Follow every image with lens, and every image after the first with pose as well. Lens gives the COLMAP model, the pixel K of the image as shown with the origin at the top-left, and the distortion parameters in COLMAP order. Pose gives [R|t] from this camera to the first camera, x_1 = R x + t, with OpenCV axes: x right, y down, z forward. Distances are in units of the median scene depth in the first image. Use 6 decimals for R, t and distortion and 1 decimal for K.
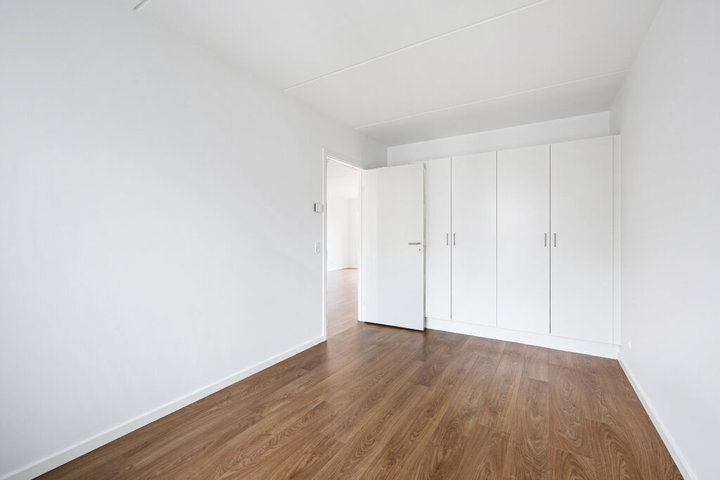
lens RADIAL K [[306.0, 0, 358.5], [0, 306.0, 238.1], [0, 0, 1]] dist [-0.001296, -0.000029]
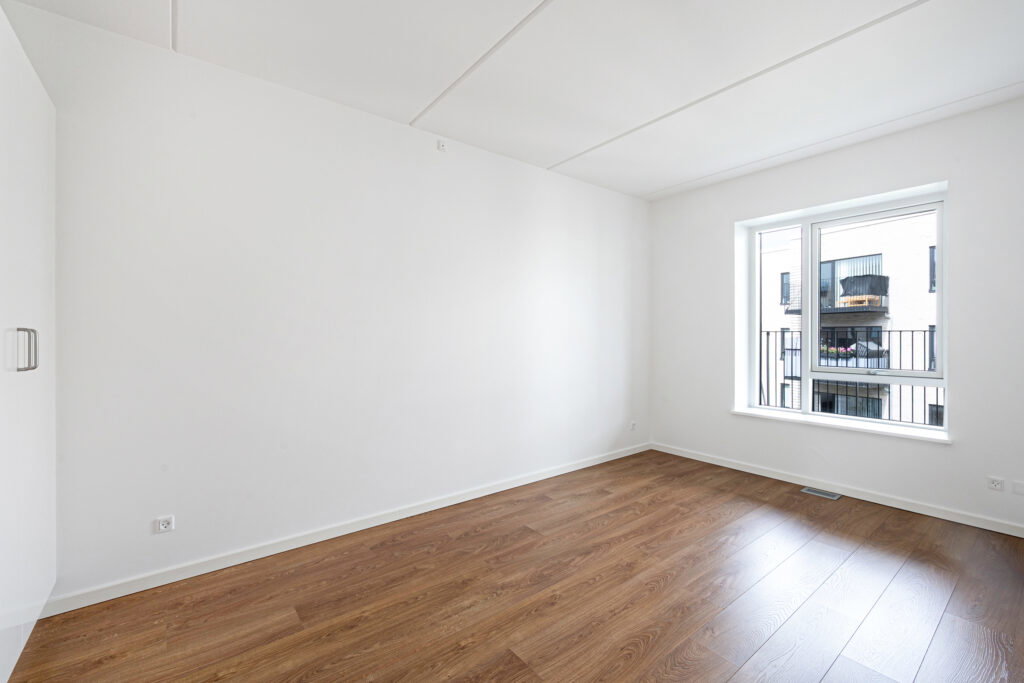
lens RADIAL K [[435.2, 0, 512.3], [0, 435.2, 336.8], [0, 0, 1]] dist [-0.001296, -0.000029]
pose [[-0.941446, -0.001261, 0.337162, -0.003546], [0.003668, 0.999896, 0.013982, -0.021253], [-0.337145, 0.014400, -0.941343, 2.032824]]
